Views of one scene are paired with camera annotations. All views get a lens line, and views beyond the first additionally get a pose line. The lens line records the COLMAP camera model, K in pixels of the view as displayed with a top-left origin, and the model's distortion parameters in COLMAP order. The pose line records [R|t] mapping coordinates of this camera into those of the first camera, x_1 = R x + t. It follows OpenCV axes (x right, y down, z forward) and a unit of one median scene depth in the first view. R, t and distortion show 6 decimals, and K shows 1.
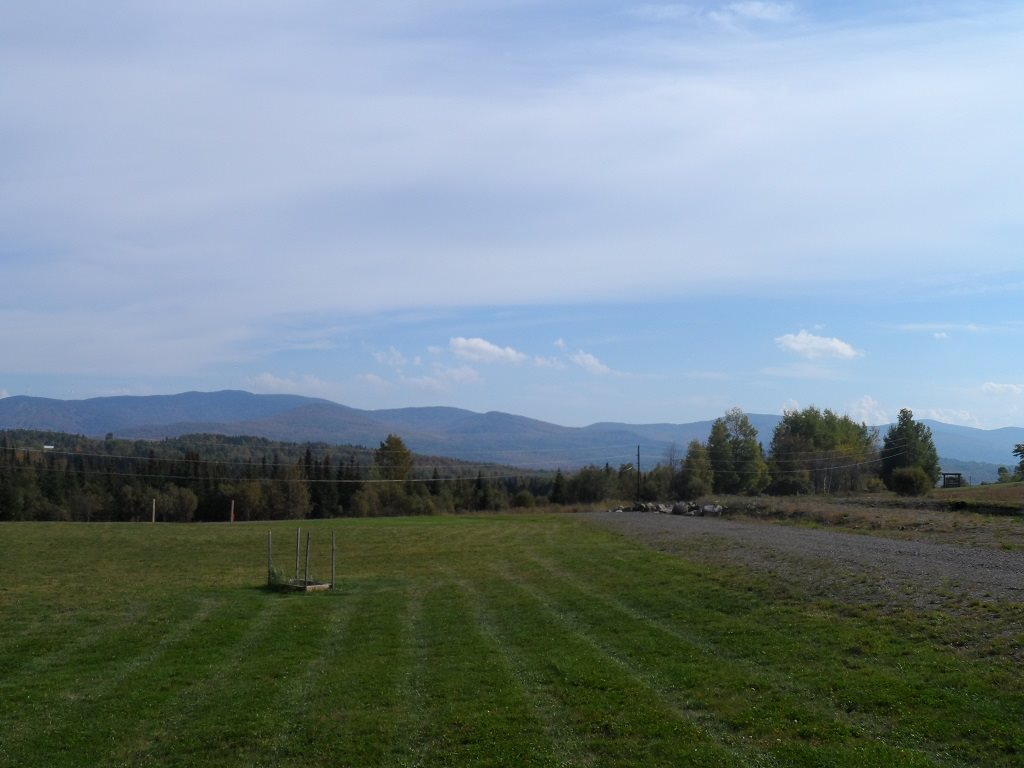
lens RADIAL K [[1107.8, 0, 513.4], [0, 1107.8, 400.4], [0, 0, 1]] dist [-0.054720, 0.000000]
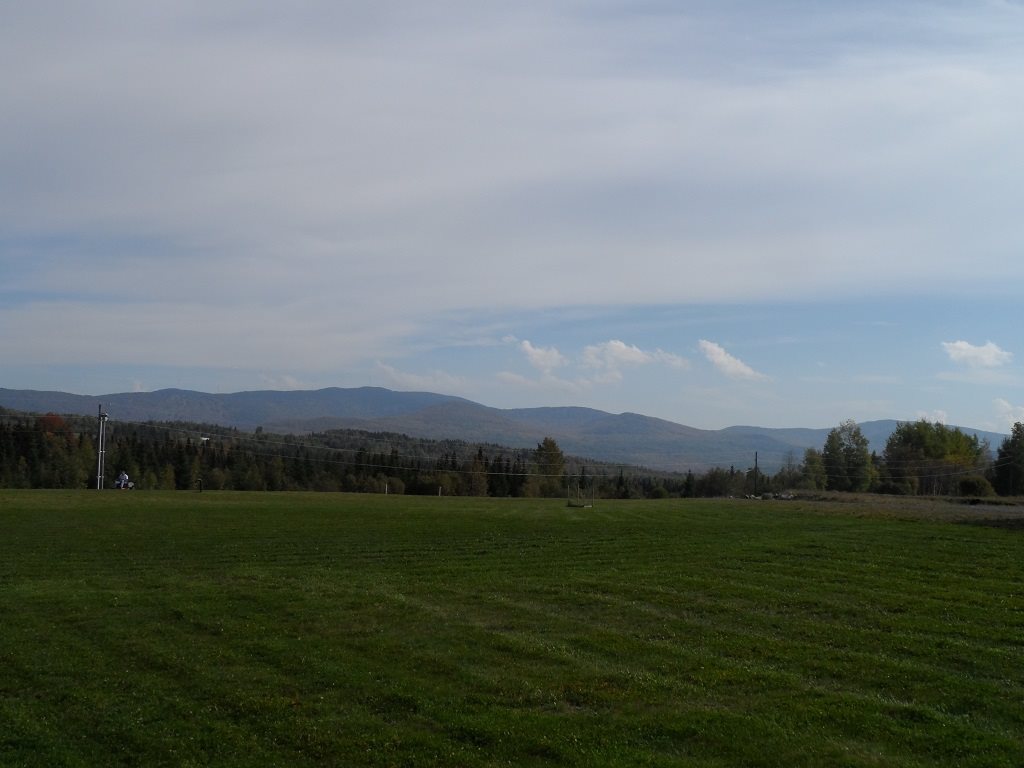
lens RADIAL K [[1107.8, 0, 520.4], [0, 1107.8, 380.7], [0, 0, 1]] dist [-0.054720, 0.000000]
pose [[0.993270, 0.016570, -0.114627, -0.002507], [-0.018635, 0.999682, -0.016971, -0.005711], [0.114310, 0.018992, 0.993264, -0.111976]]
